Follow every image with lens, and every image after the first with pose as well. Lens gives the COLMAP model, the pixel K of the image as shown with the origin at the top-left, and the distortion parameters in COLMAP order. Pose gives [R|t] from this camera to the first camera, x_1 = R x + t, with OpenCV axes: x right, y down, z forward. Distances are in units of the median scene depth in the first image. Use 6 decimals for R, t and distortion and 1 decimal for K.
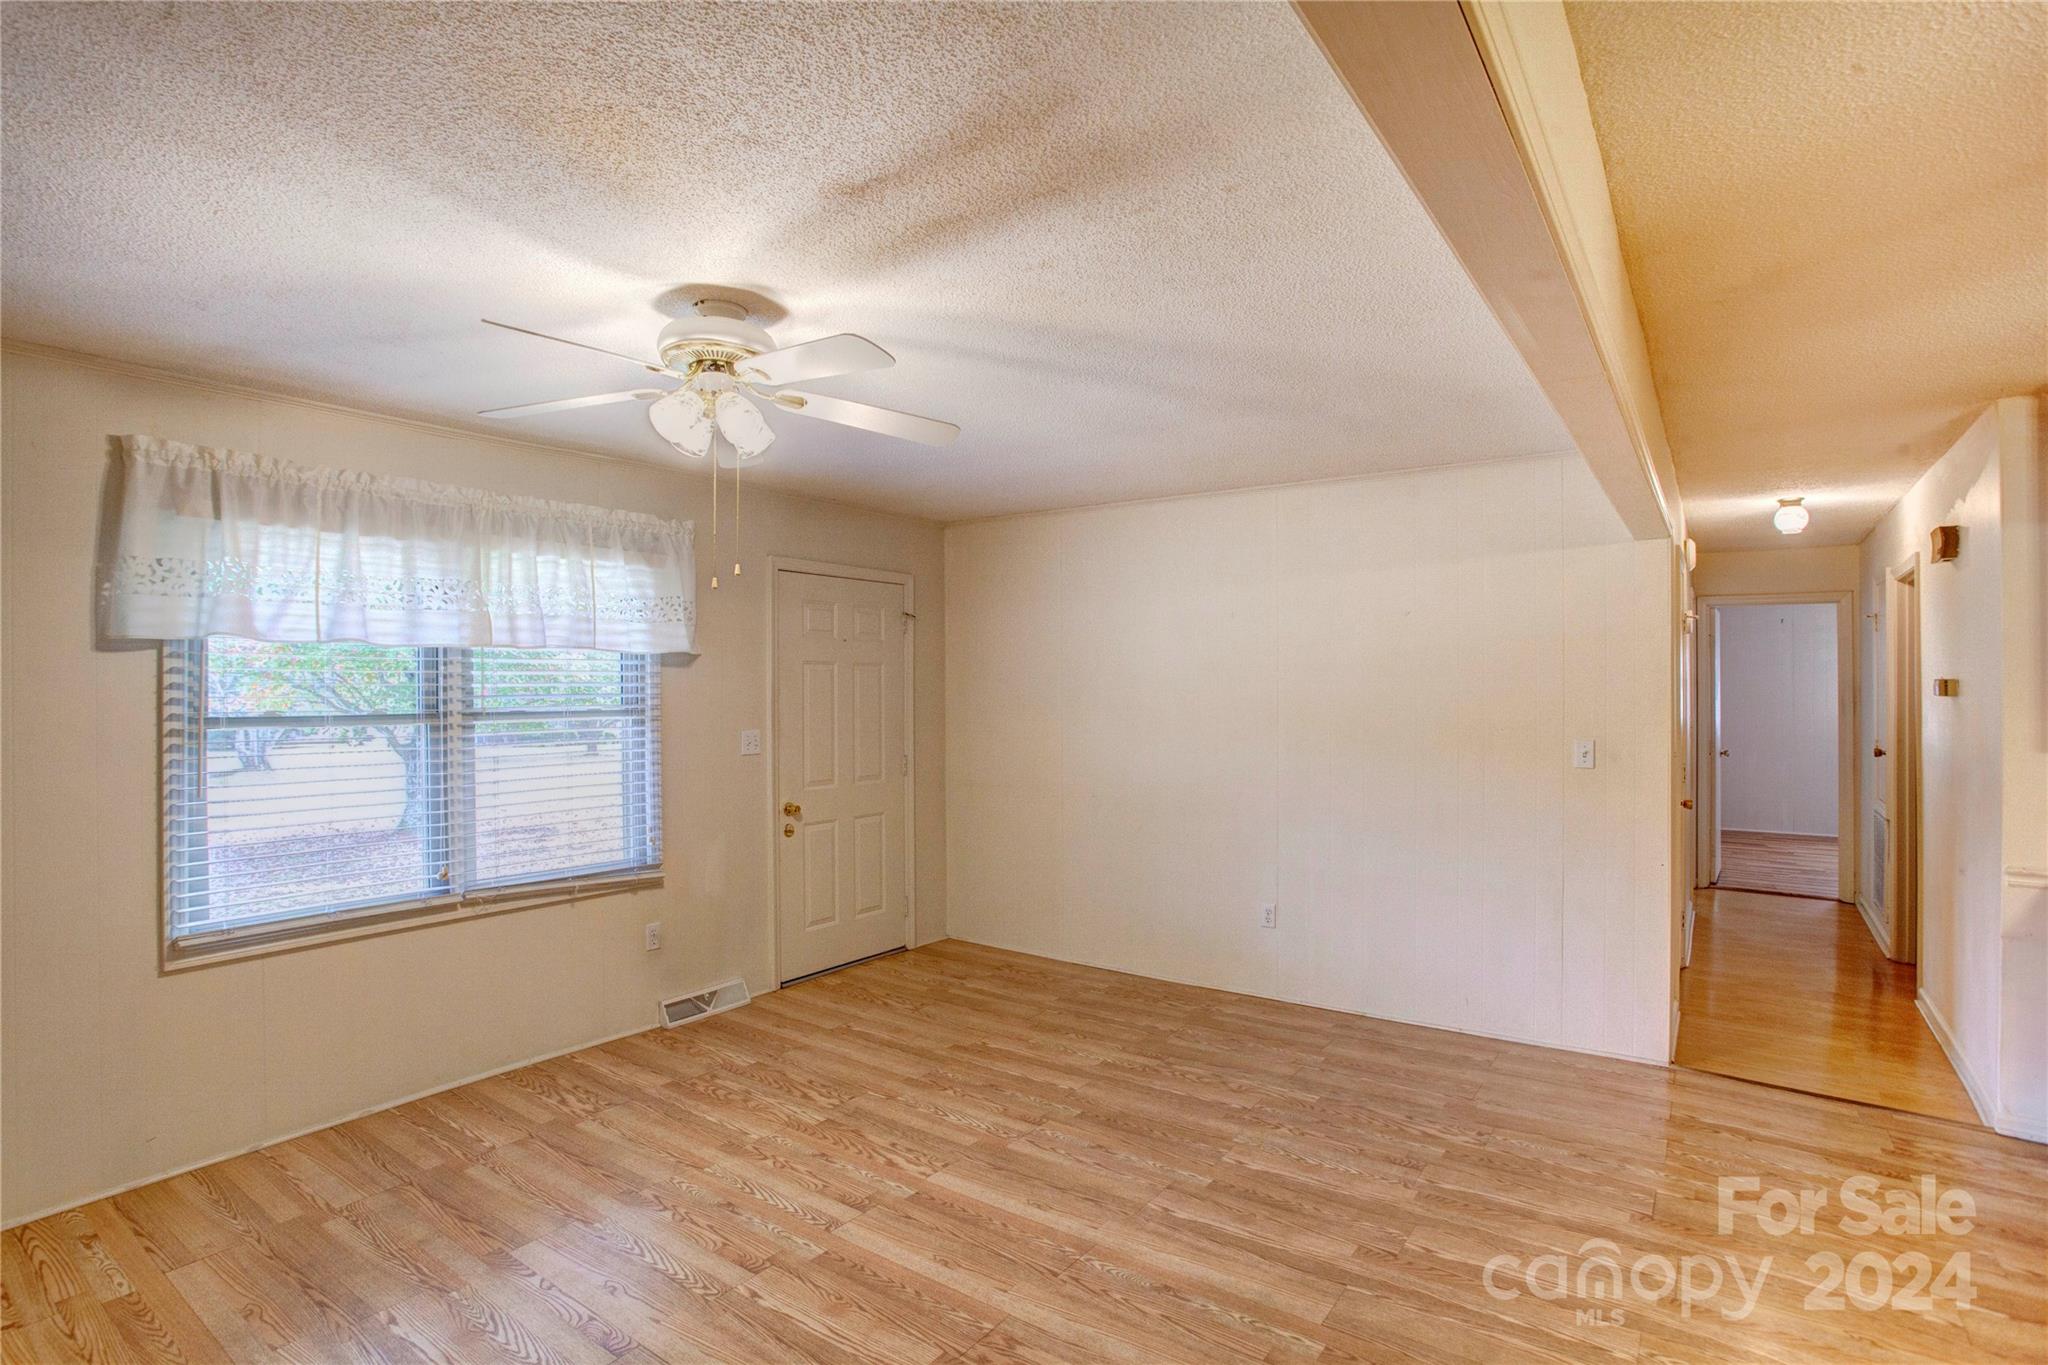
lens RADIAL K [[1000.6, 0, 995.8], [0, 1000.6, 671.8], [0, 0, 1]] dist [-0.075487, 0.029502]
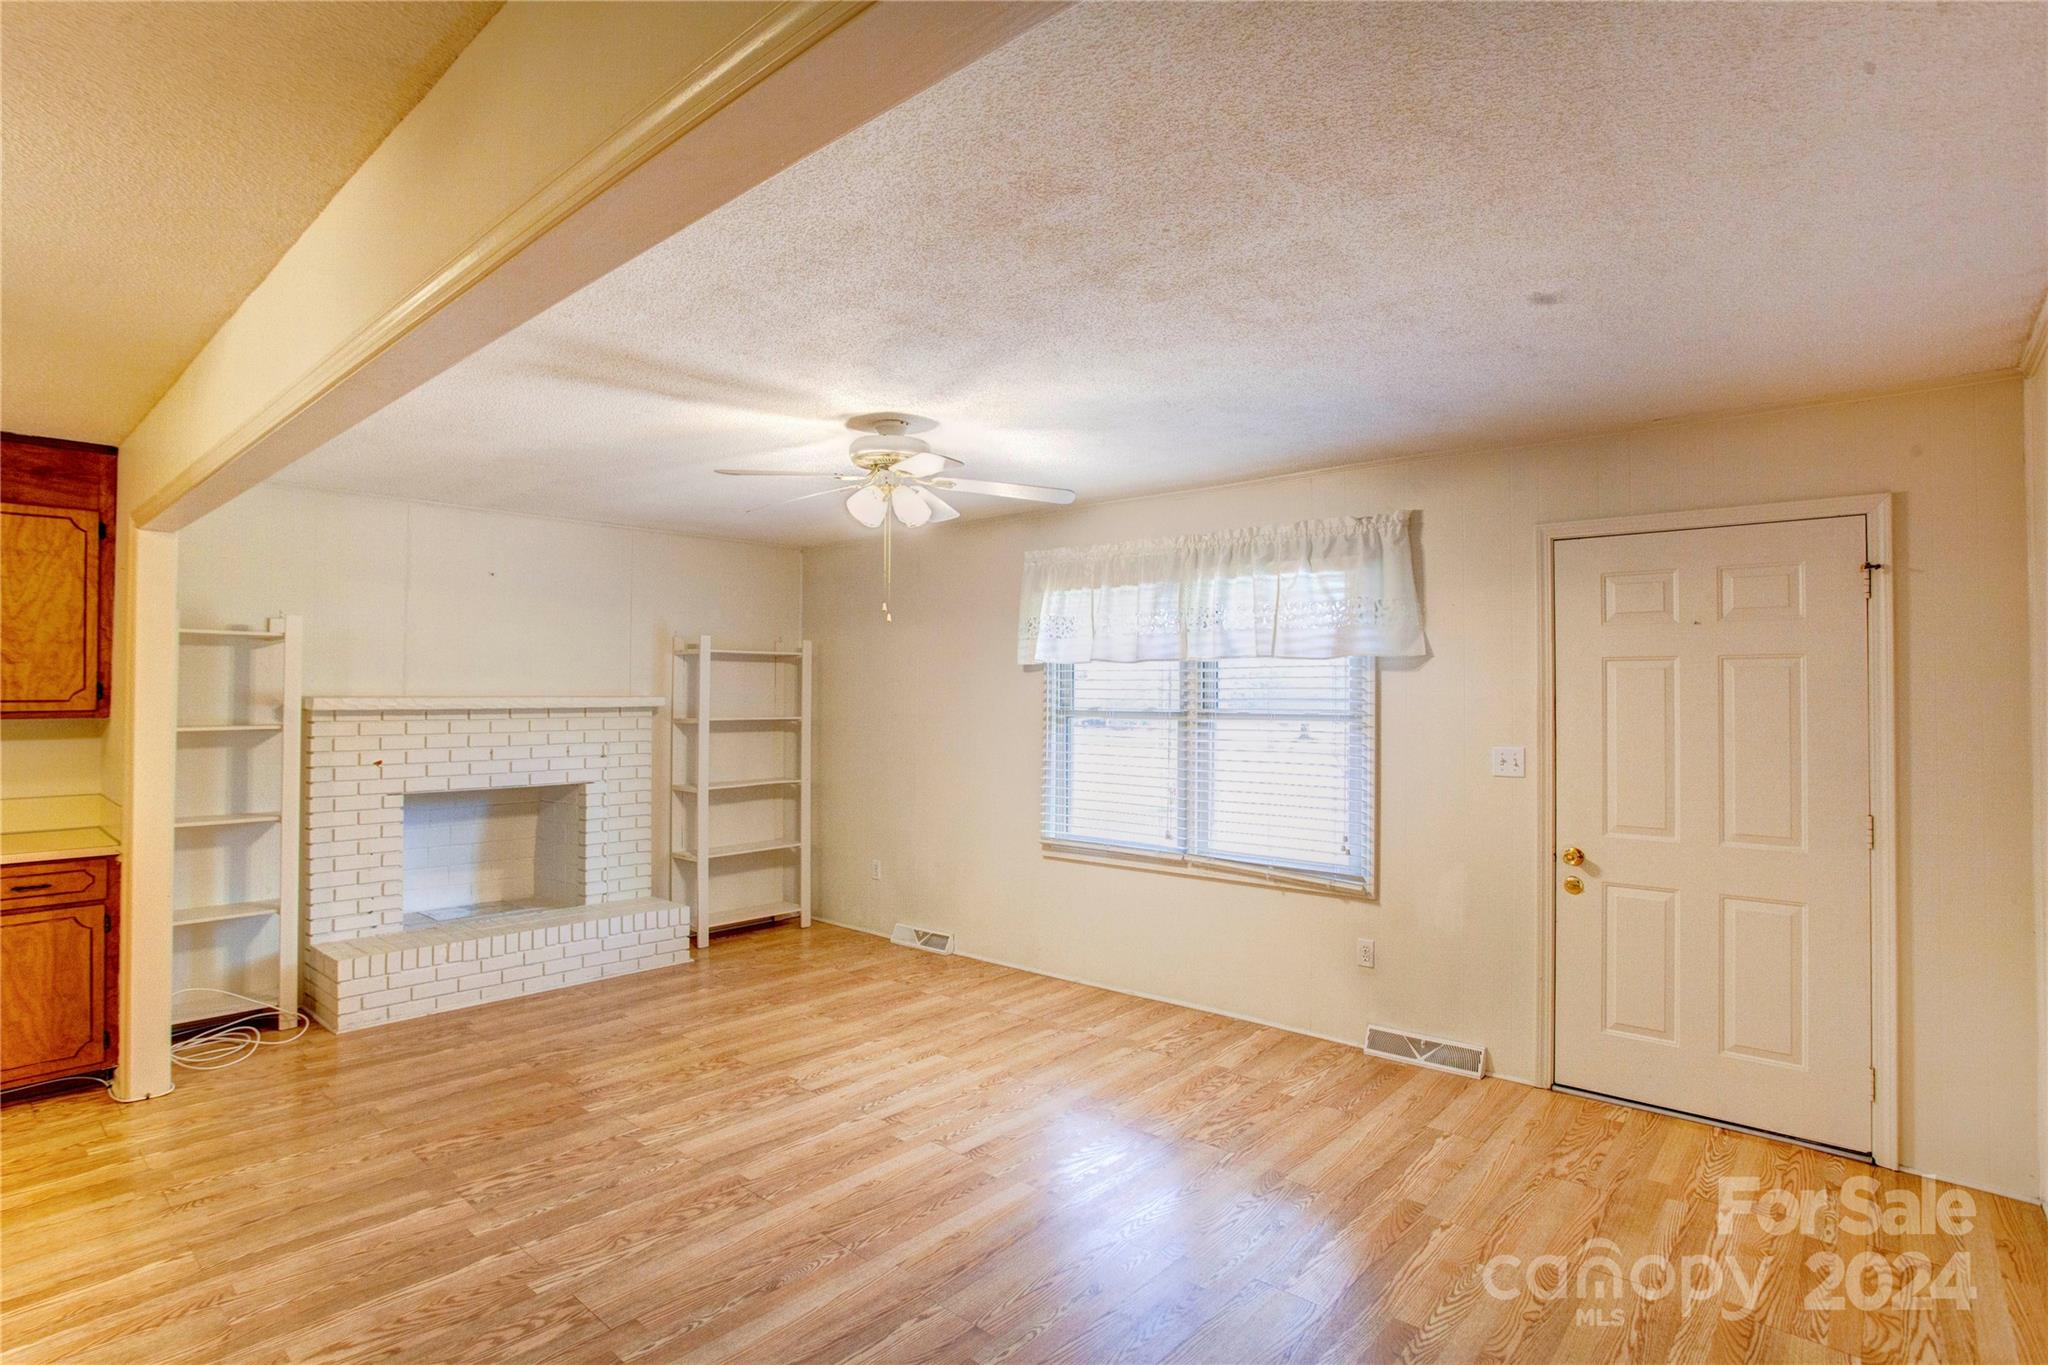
lens RADIAL K [[1000.6, 0, 995.8], [0, 1000.6, 671.8], [0, 0, 1]] dist [-0.075487, 0.029502]
pose [[-0.081823, -0.018524, -0.996475, 0.757090], [0.010976, 0.999750, -0.019486, 0.011786], [0.996586, -0.012532, -0.081600, 0.855449]]
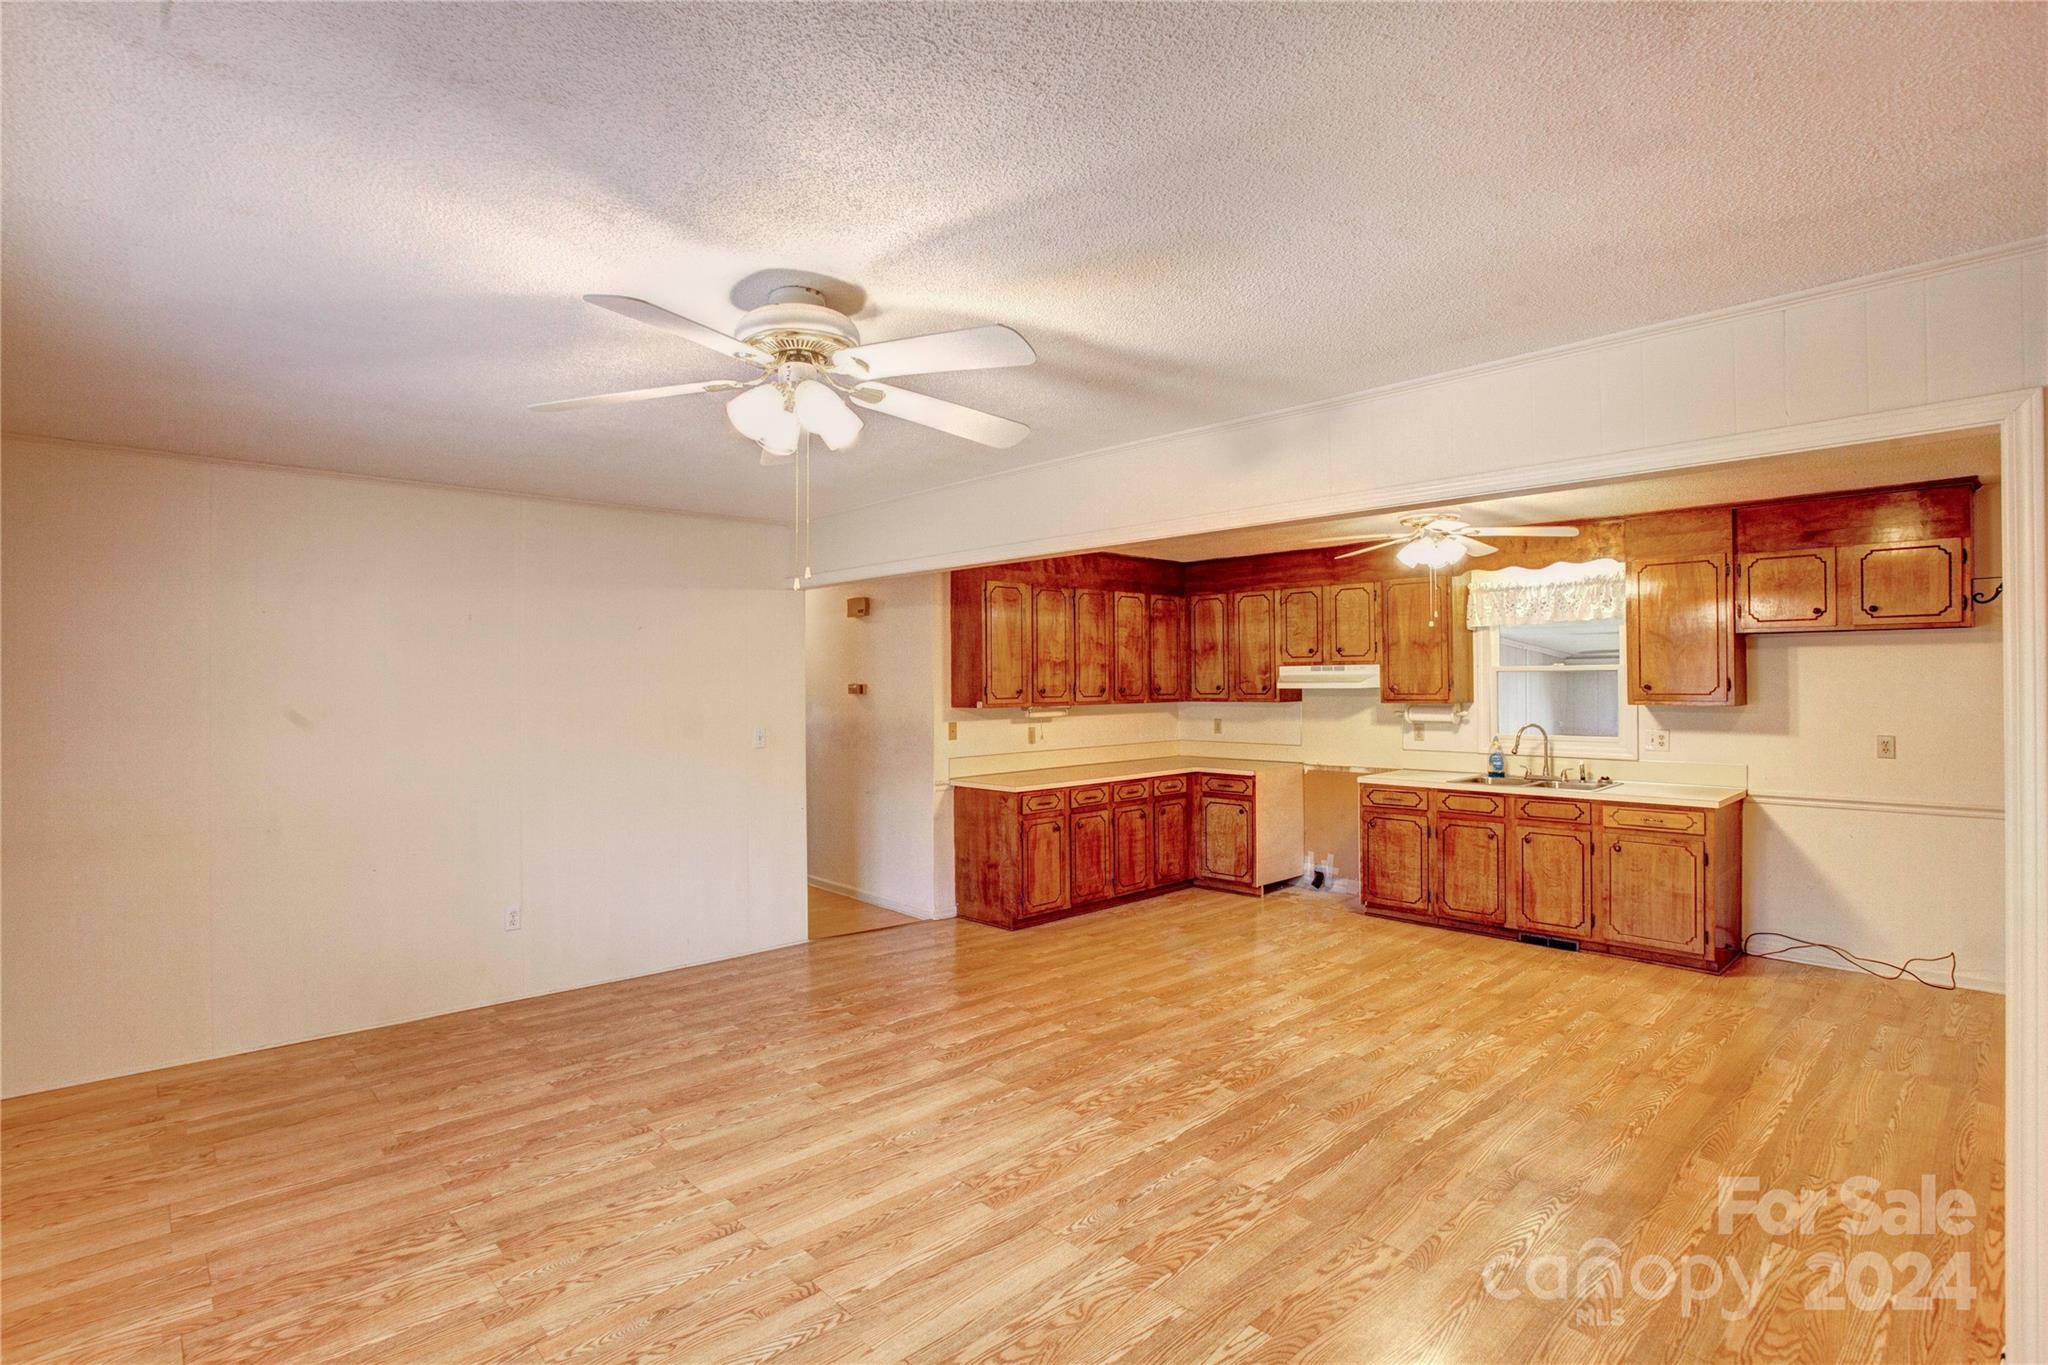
lens RADIAL K [[1036.1, 0, 959.6], [0, 1036.1, 669.4], [0, 0, 1]] dist [-0.072269, 0.034546]
pose [[0.200466, 0.015670, 0.979575, -0.820238], [-0.011118, 0.999844, -0.013719, 0.004057], [-0.979638, -0.008141, 0.200609, 0.444404]]
